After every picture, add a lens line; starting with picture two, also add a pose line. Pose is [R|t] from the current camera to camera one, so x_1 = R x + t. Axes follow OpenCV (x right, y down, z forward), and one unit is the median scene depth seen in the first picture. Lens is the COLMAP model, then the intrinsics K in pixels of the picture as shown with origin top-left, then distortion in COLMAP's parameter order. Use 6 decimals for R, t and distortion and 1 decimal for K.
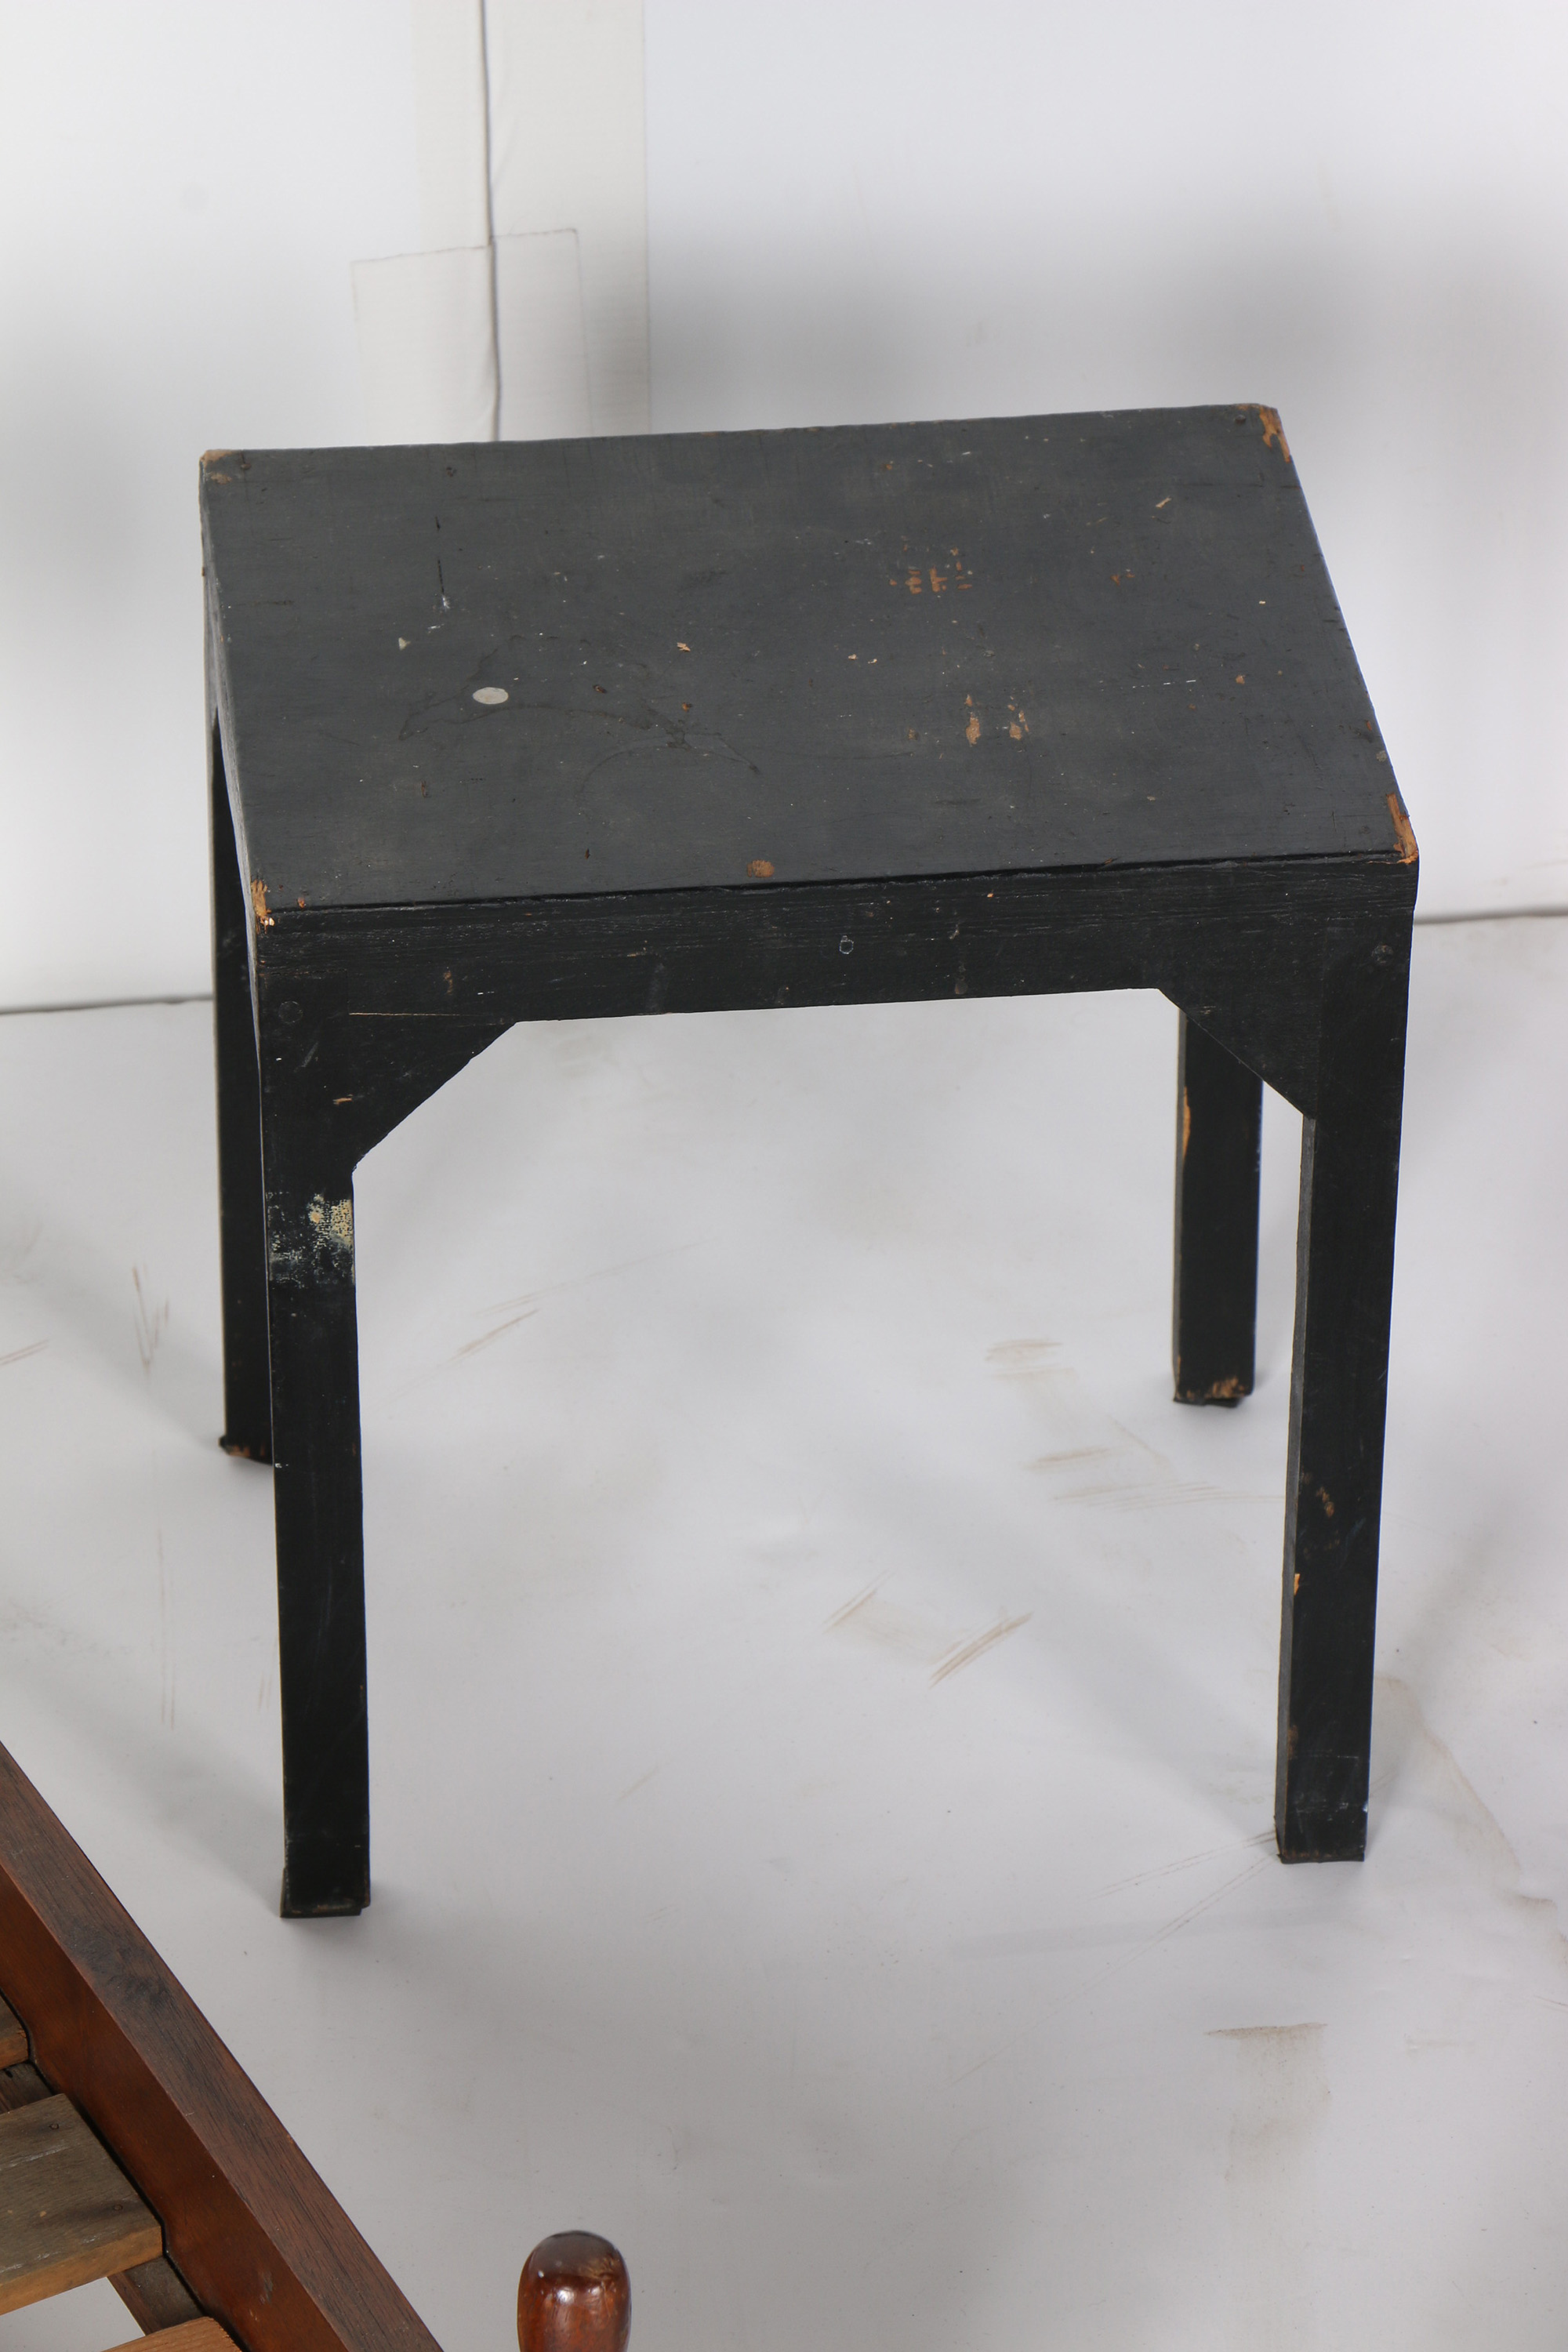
lens RADIAL K [[8990.7, 0, 784.0], [0, 8990.7, 1176.0], [0, 0, 1]] dist [0.778758, 2.505581]
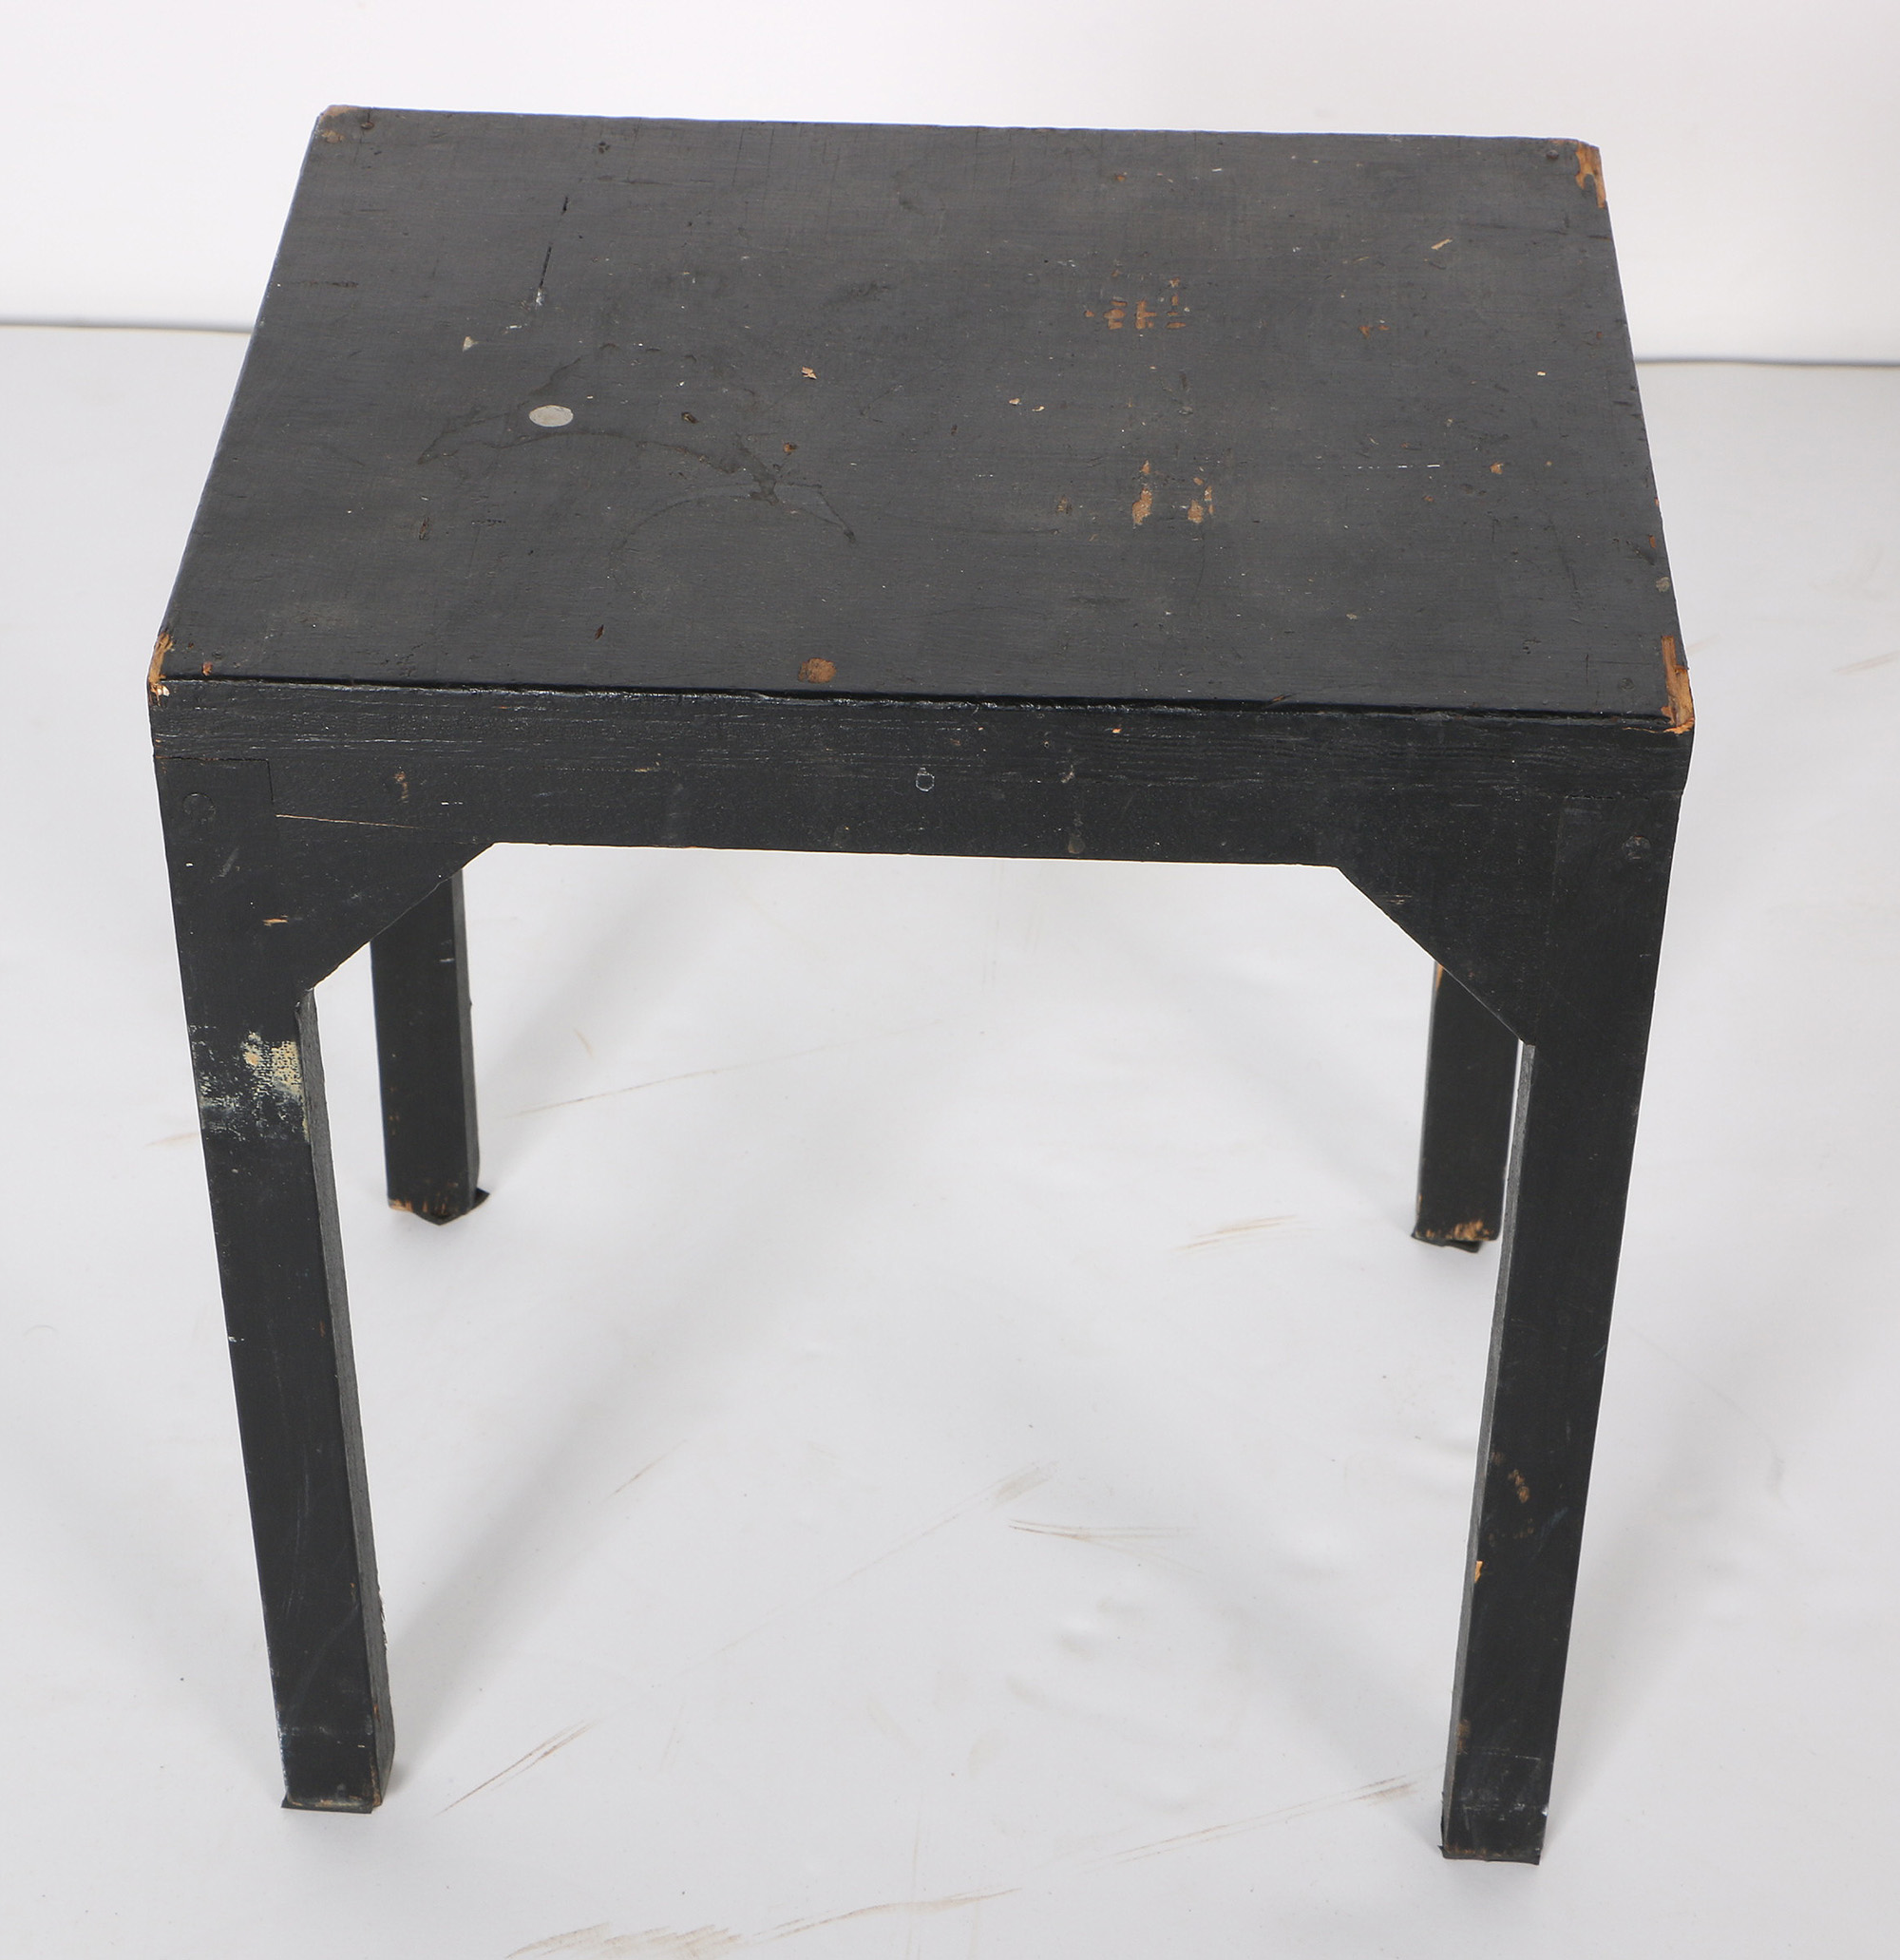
lens RADIAL K [[4533.9, 0, 959.0], [0, 4533.9, 1005.2], [0, 0, 1]] dist [-0.002368, 0.867880]
pose [[0.989868, 0.090281, -0.109595, 0.052325], [-0.081592, 0.993341, 0.081335, -0.037350], [0.116208, -0.071569, 0.990643, 0.607666]]
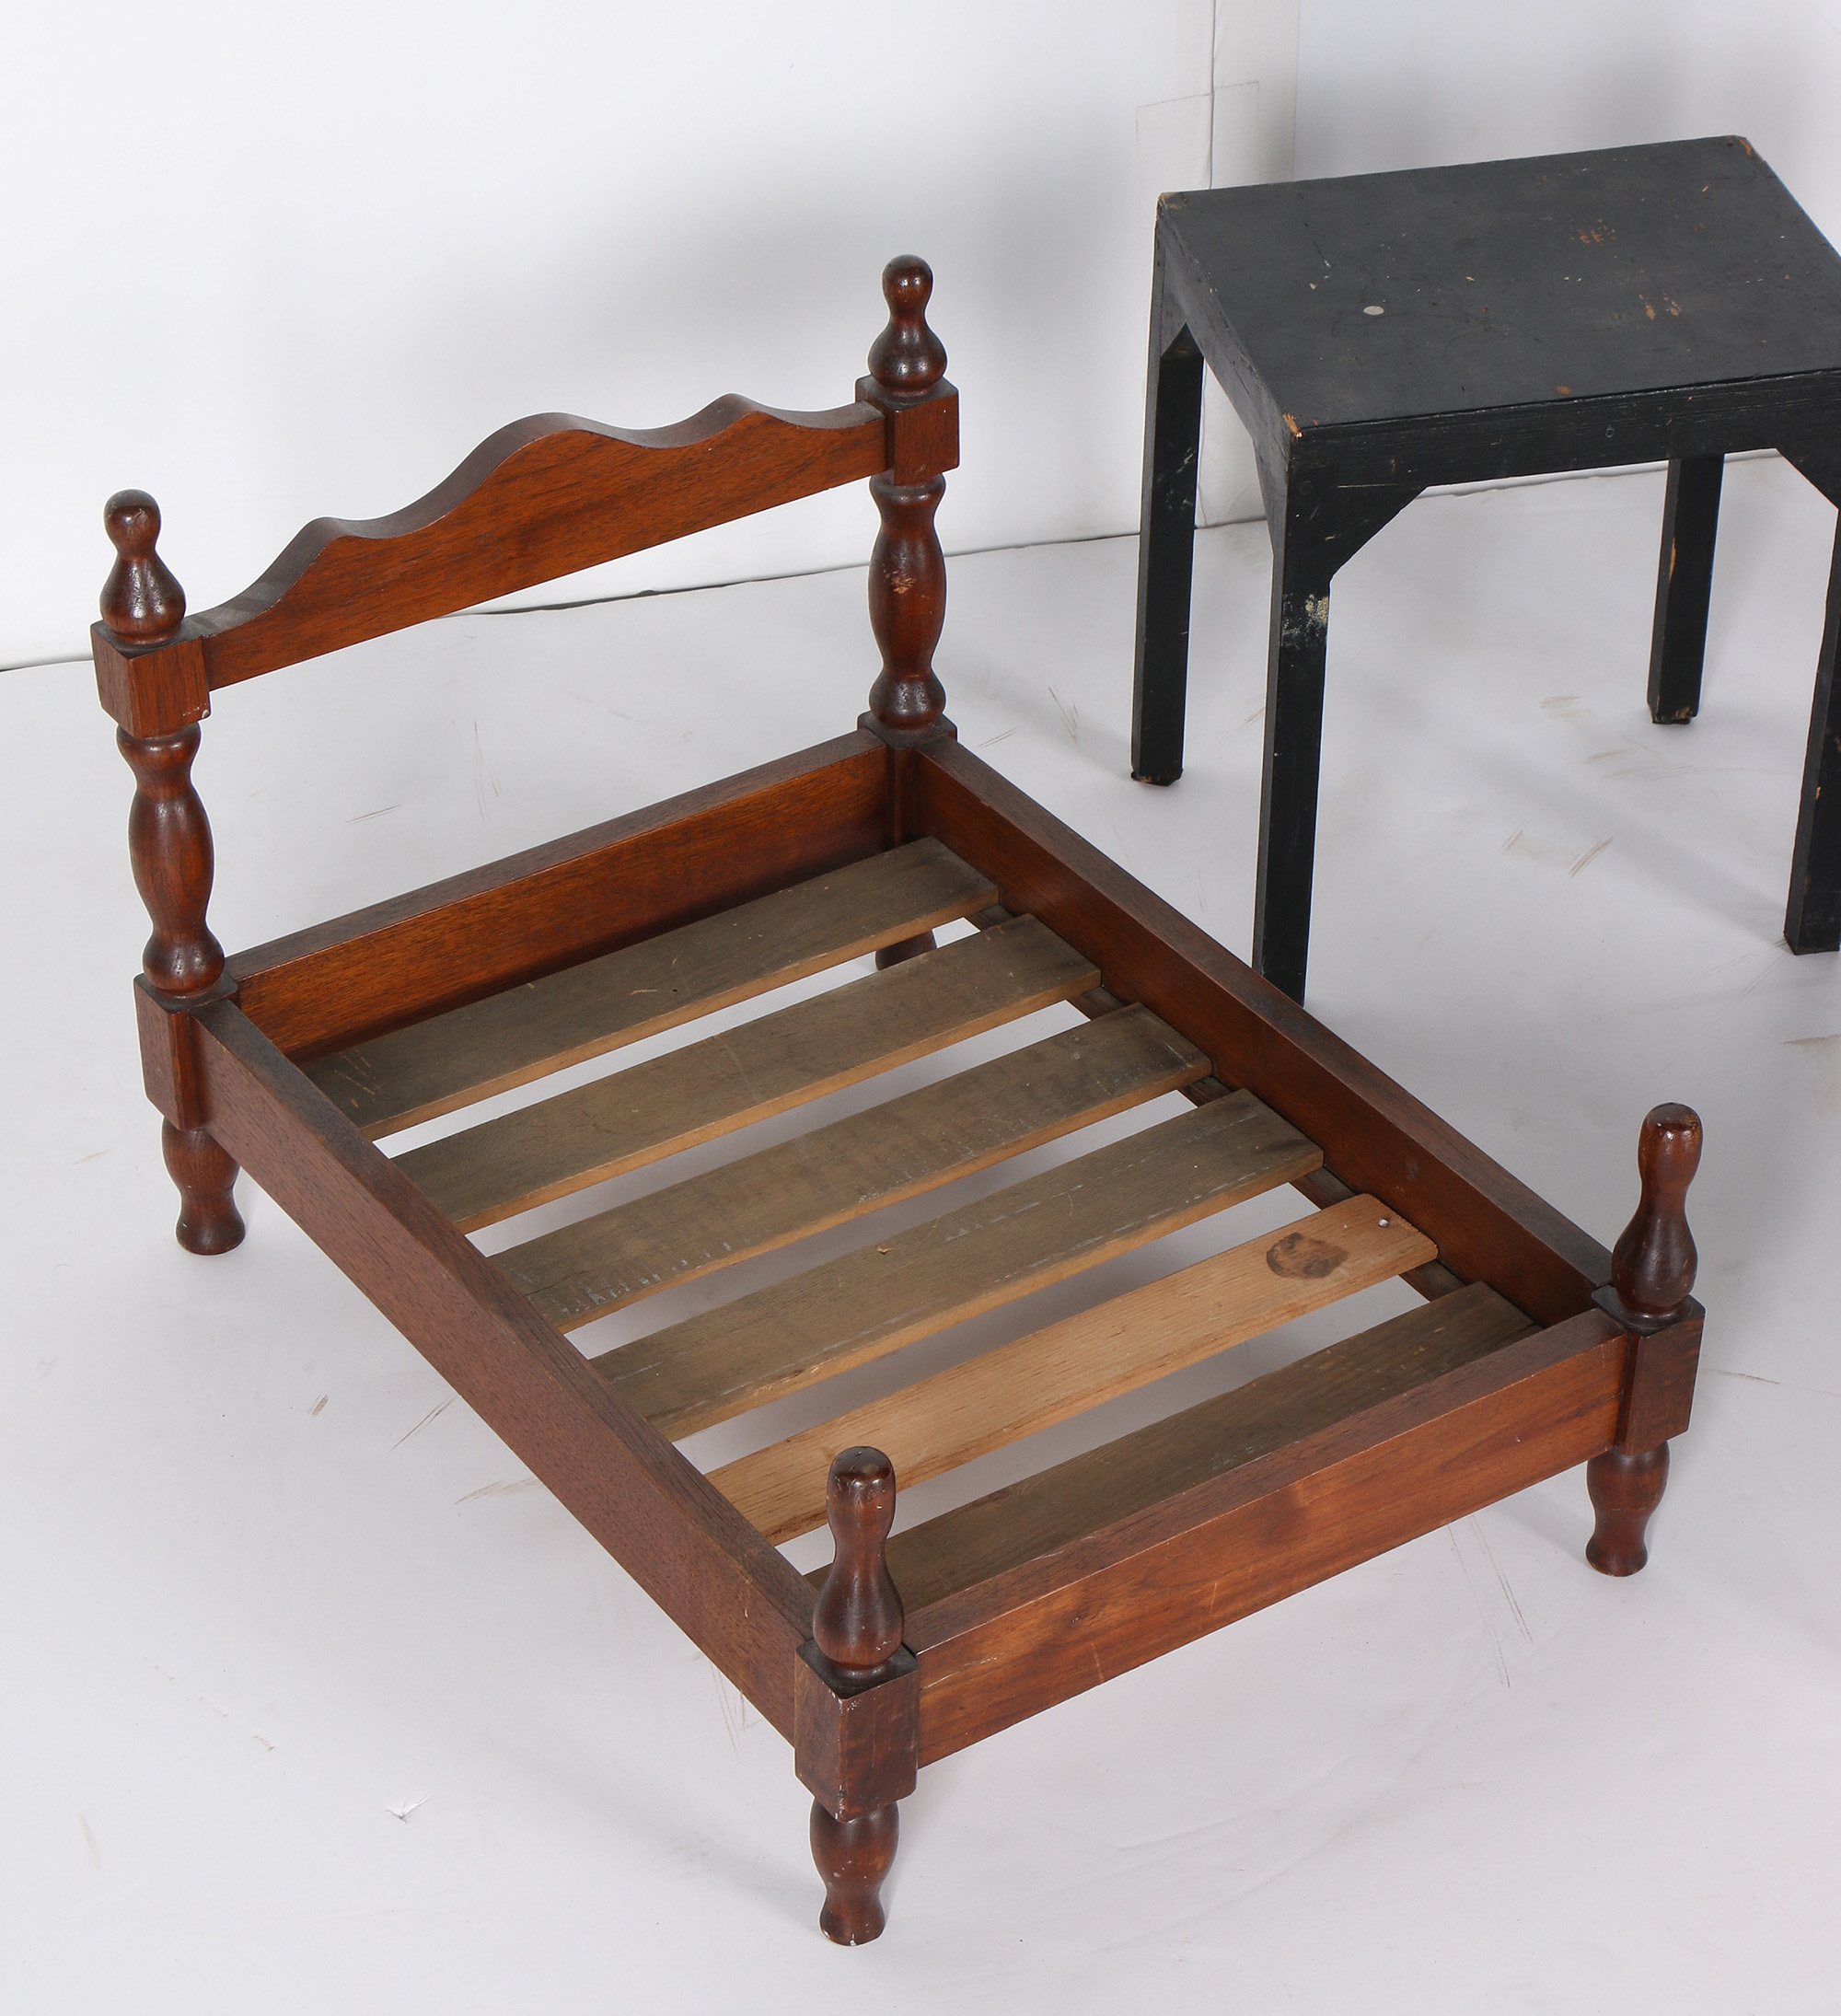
lens RADIAL K [[5329.1, 0, 924.5], [0, 5329.1, 1130.9], [0, 0, 1]] dist [0.198564, 0.617299]
pose [[0.993757, -0.064468, 0.091051, -0.228377], [0.060153, 0.996968, 0.049369, 0.050479], [-0.093958, -0.043584, 0.994622, -0.046990]]
